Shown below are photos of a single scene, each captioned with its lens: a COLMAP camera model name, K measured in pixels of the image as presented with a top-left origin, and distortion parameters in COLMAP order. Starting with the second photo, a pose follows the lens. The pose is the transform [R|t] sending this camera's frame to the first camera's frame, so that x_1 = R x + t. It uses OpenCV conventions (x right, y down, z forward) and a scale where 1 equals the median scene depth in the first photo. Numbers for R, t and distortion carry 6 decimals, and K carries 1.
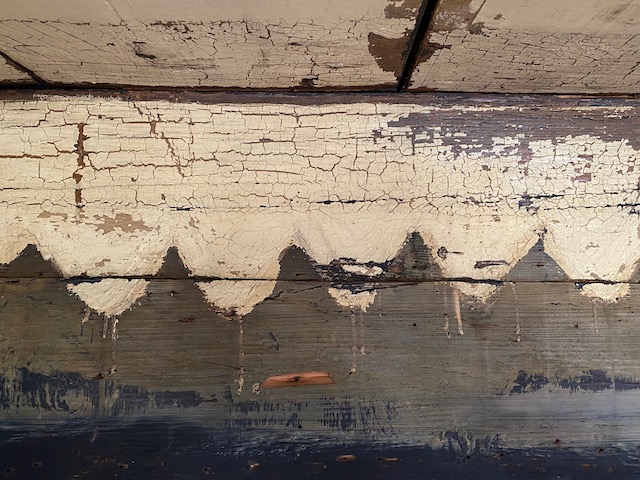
lens RADIAL K [[484.5, 0, 318.7], [0, 484.5, 245.3], [0, 0, 1]] dist [0.000202, 0.003402]
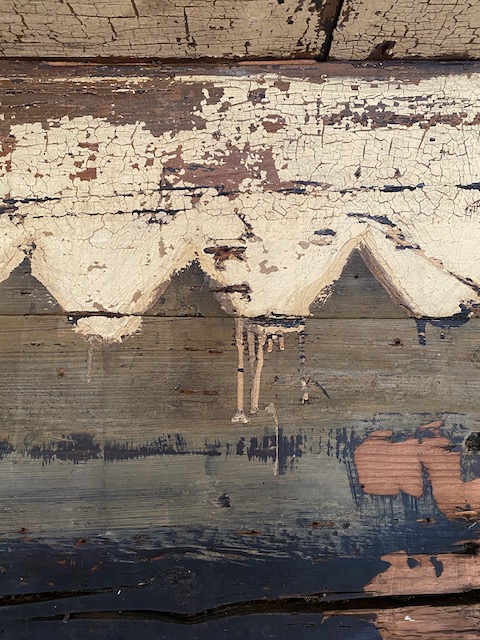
lens RADIAL K [[484.5, 0, 240.2], [0, 484.5, 316.5], [0, 0, 1]] dist [0.000202, 0.003402]
pose [[0.999937, -0.005683, 0.009728, 0.776992], [0.005522, 0.999849, 0.016465, 0.066901], [-0.009820, -0.016411, 0.999817, 0.255866]]
